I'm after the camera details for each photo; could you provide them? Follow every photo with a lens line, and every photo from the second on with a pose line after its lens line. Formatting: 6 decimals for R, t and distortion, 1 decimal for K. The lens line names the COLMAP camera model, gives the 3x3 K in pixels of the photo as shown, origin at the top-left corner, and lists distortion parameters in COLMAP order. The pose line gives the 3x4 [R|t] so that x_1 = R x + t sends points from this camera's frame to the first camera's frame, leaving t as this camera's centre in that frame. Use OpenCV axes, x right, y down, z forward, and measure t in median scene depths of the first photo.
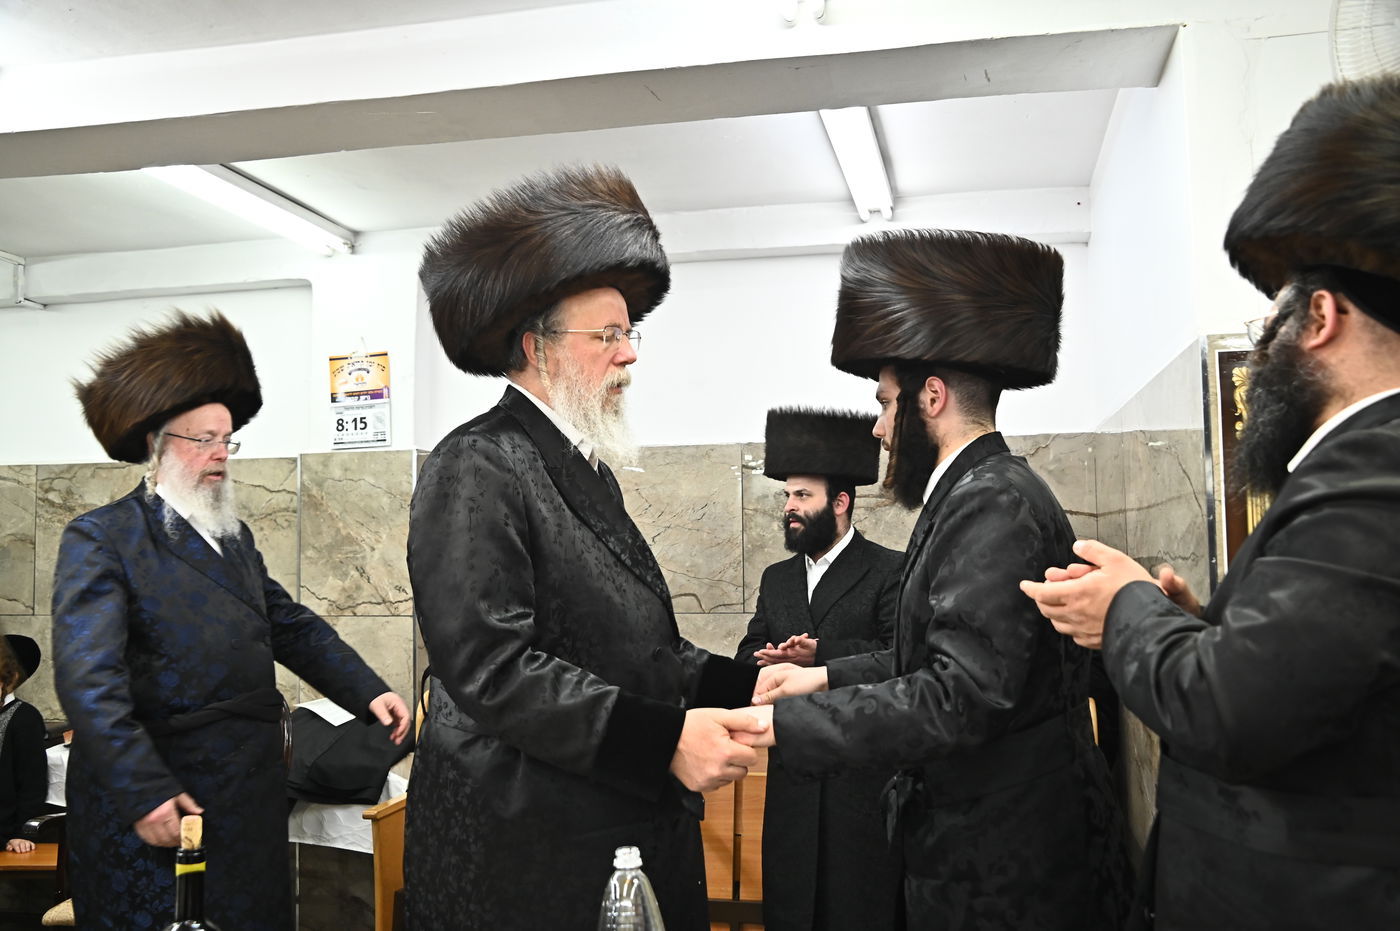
lens RADIAL K [[1318.6, 0, 694.2], [0, 1318.6, 469.9], [0, 0, 1]] dist [-0.008569, 0.000000]
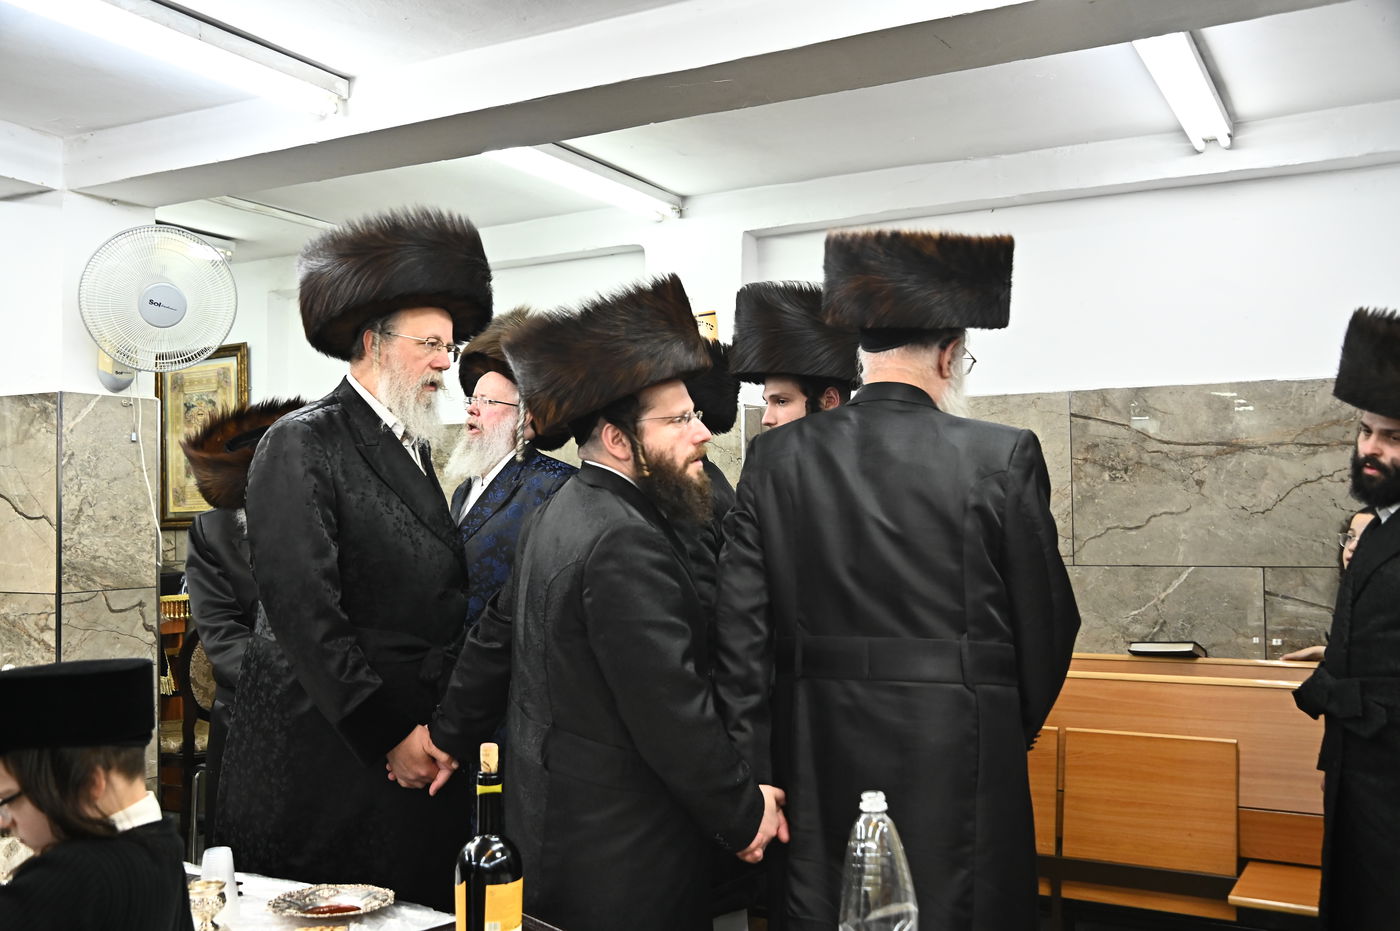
lens RADIAL K [[1318.6, 0, 707.5], [0, 1318.6, 462.6], [0, 0, 1]] dist [-0.008569, 0.000000]
pose [[0.964420, -0.010385, -0.264171, 0.034662], [0.018774, 0.999396, 0.029250, -0.000896], [0.263708, -0.033169, 0.964032, -0.006094]]
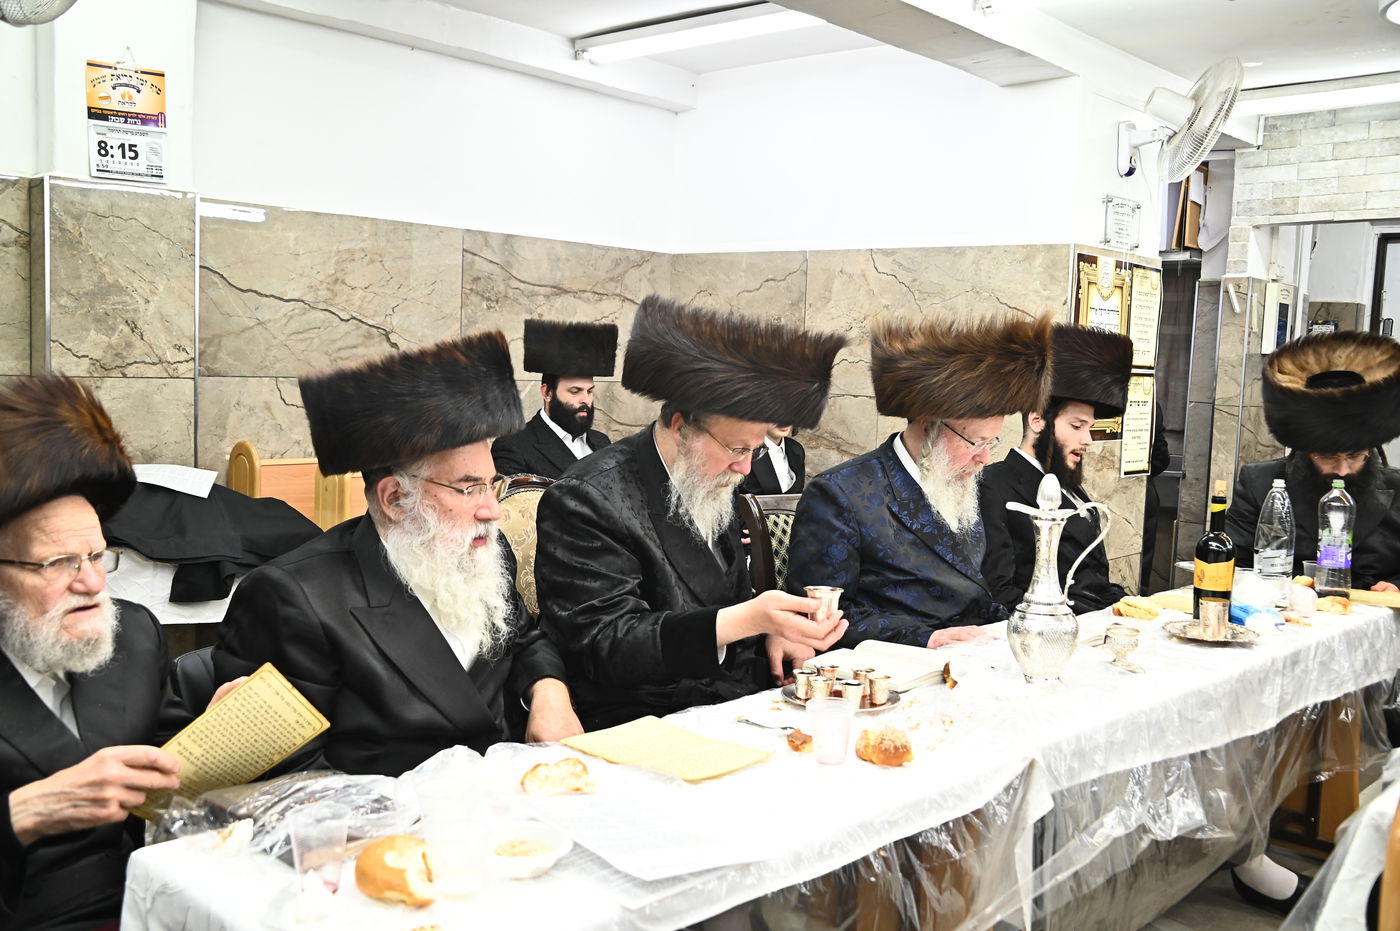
lens RADIAL K [[1318.6, 0, 695.2], [0, 1318.6, 467.2], [0, 0, 1]] dist [-0.008569, 0.000000]
pose [[0.497603, -0.044915, 0.866241, -0.851833], [-0.103670, 0.988421, 0.110802, 0.035658], [-0.861187, -0.144939, 0.487185, 0.255491]]
